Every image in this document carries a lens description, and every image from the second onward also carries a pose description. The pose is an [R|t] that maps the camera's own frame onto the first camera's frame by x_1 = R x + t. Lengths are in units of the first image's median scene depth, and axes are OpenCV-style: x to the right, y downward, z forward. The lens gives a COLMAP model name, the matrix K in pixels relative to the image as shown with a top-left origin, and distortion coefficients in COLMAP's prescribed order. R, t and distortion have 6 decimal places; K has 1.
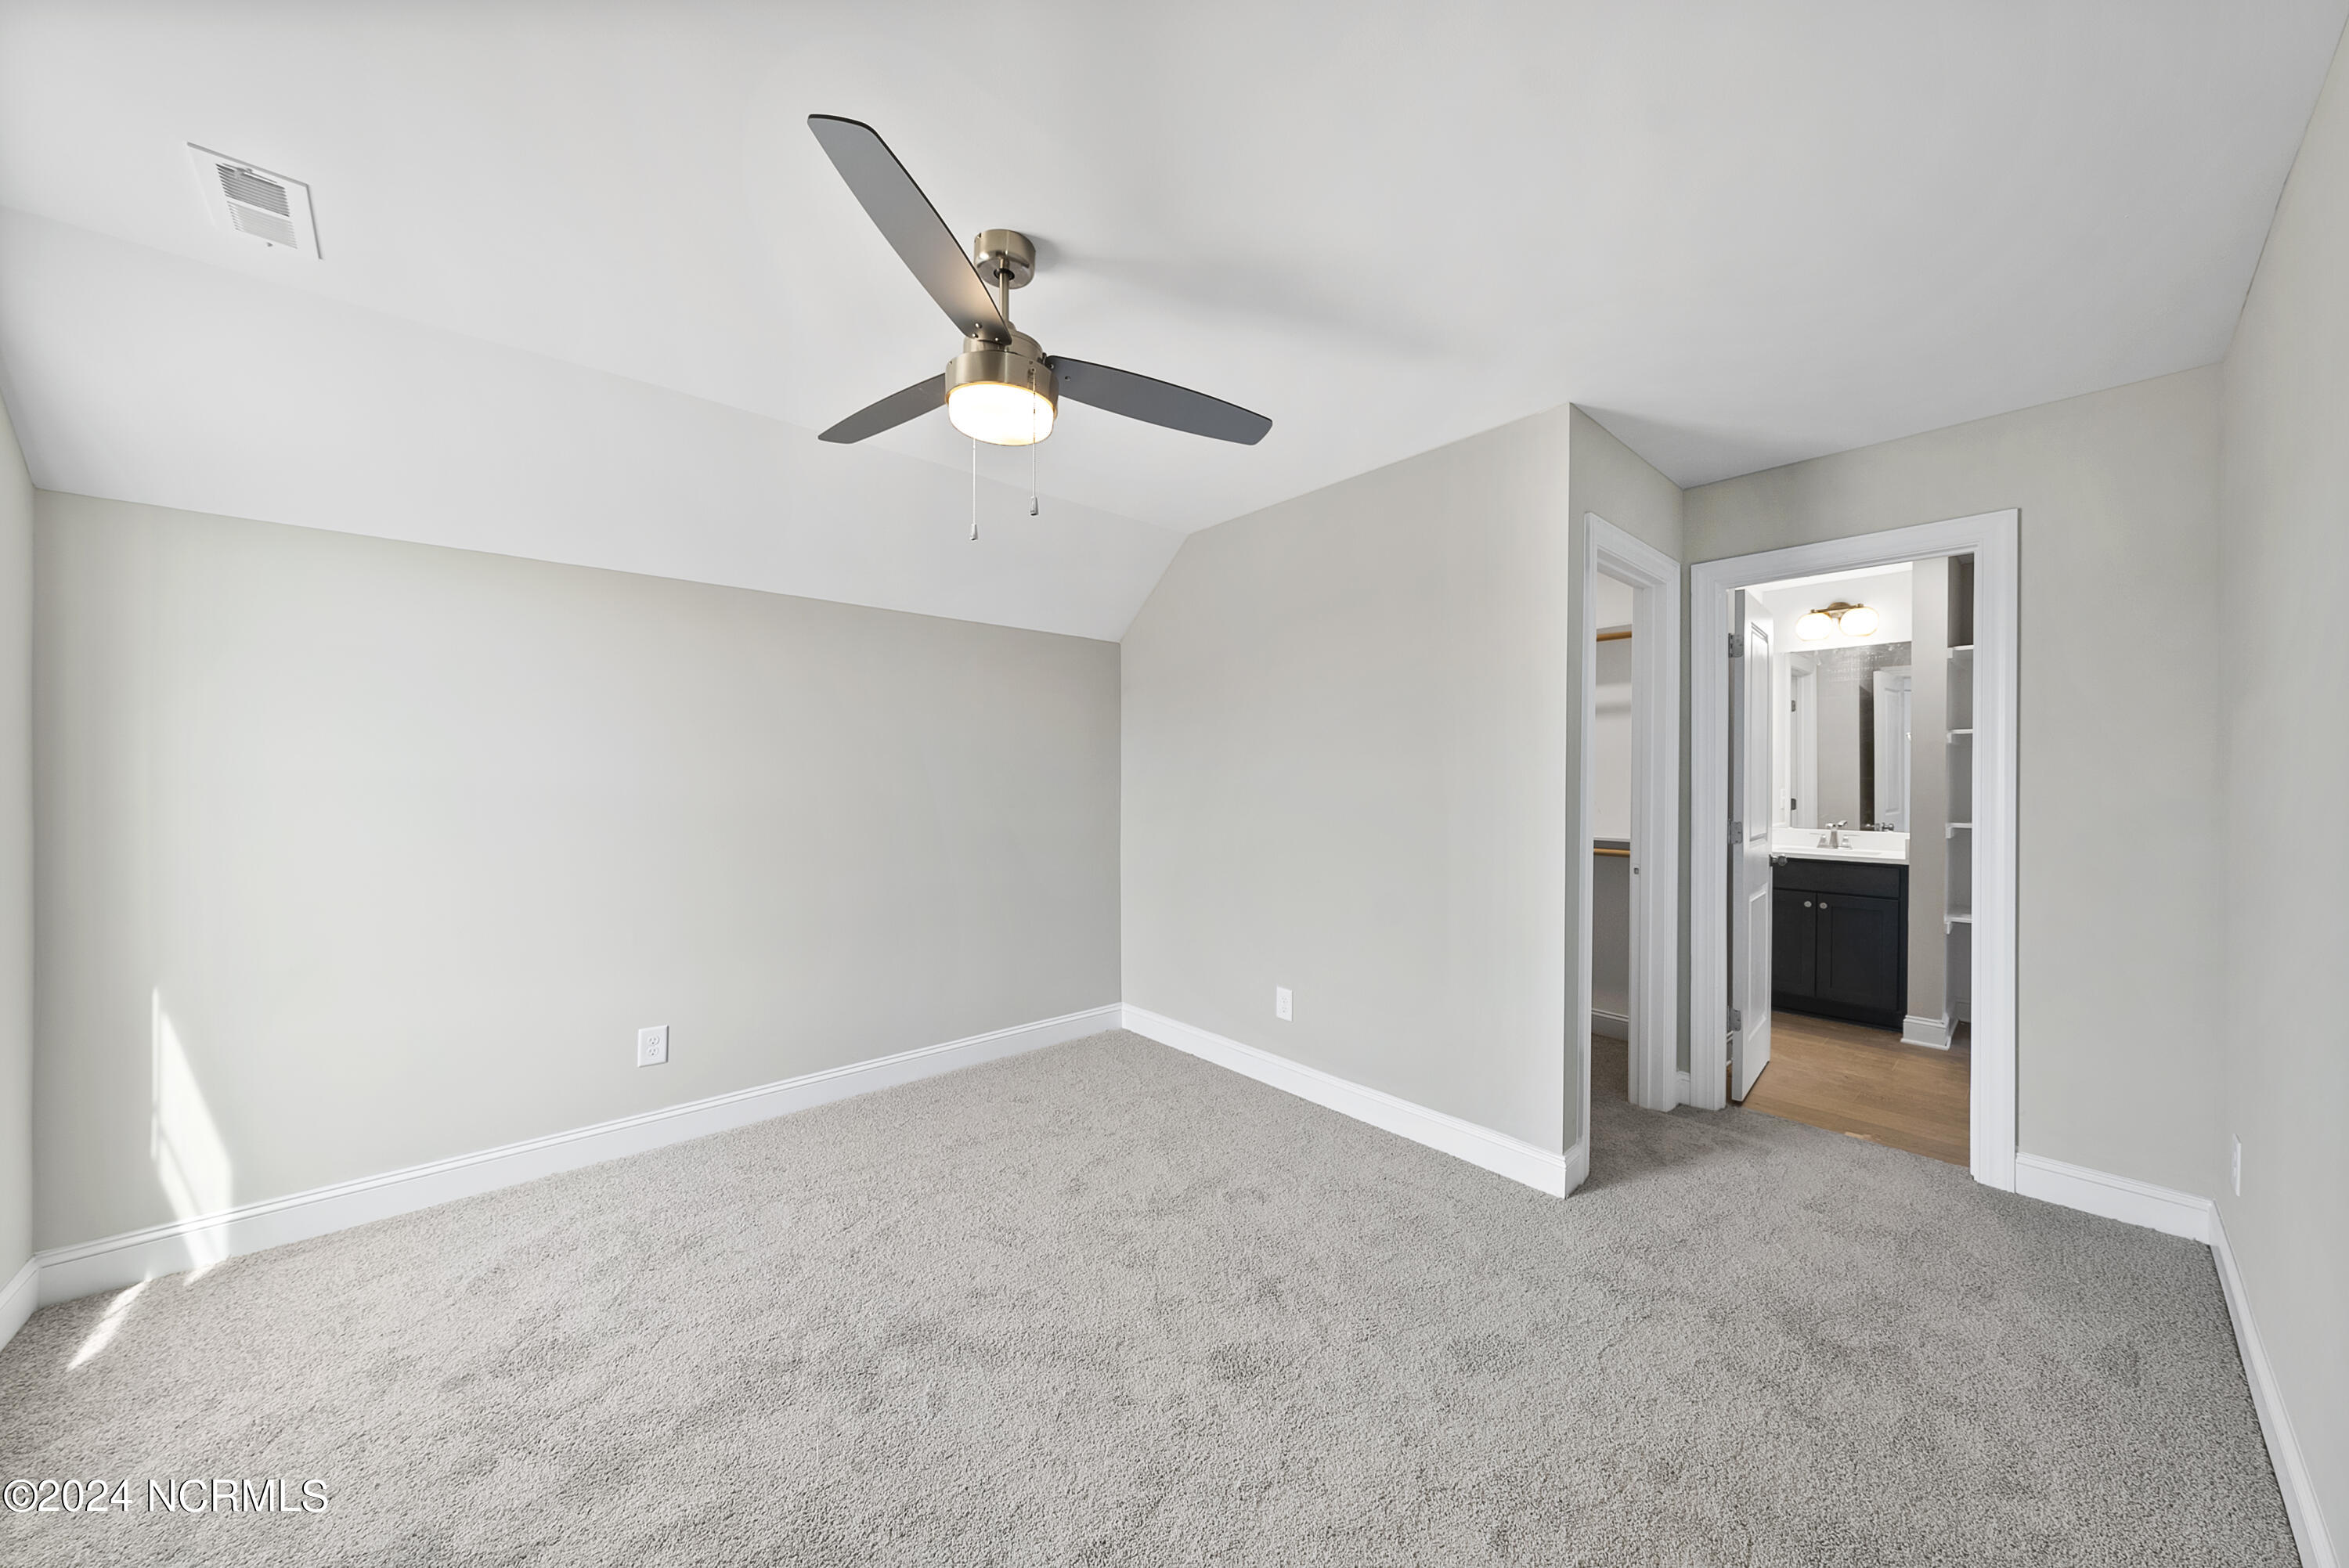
lens RADIAL K [[812.4, 0, 1210.9], [0, 812.4, 783.1], [0, 0, 1]] dist [-0.001236, -0.000273]
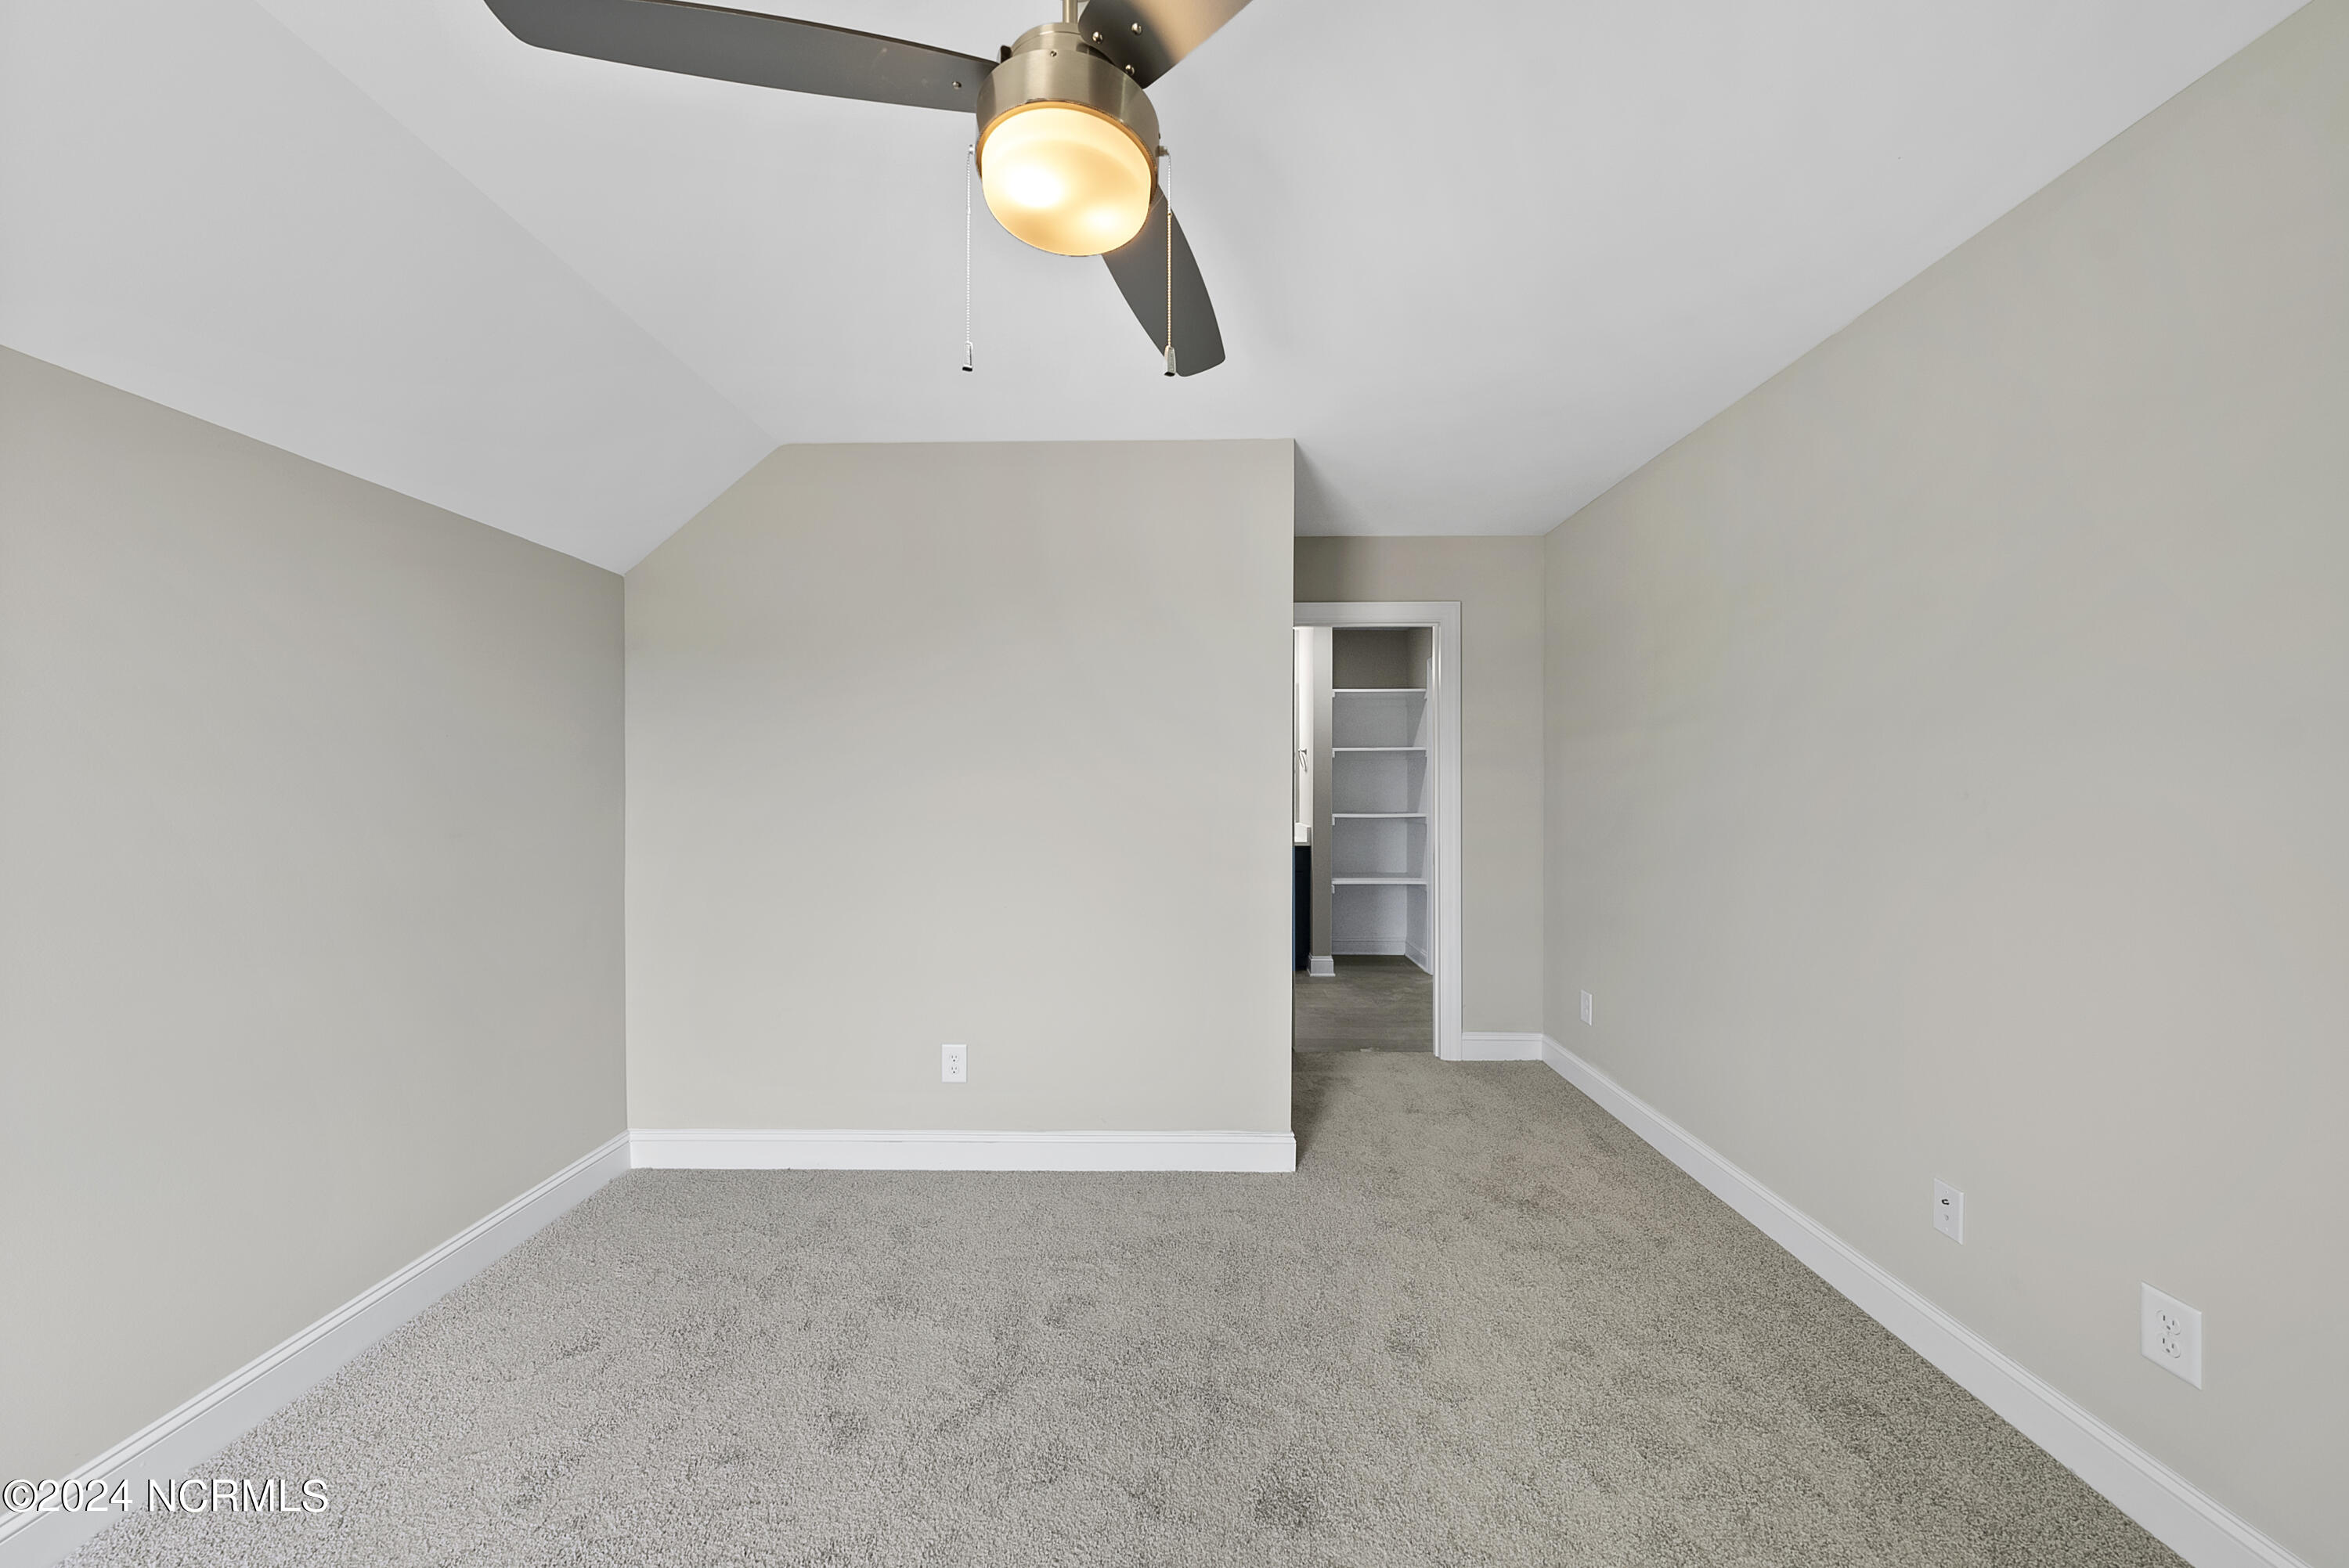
lens RADIAL K [[812.4, 0, 1181.9], [0, 812.4, 783.5], [0, 0, 1]] dist [-0.001236, -0.000273]
pose [[0.673565, -0.002742, 0.739123, -0.466797], [0.004219, 0.999991, -0.000135, -0.006798], [-0.739116, 0.003210, 0.673570, 0.379075]]
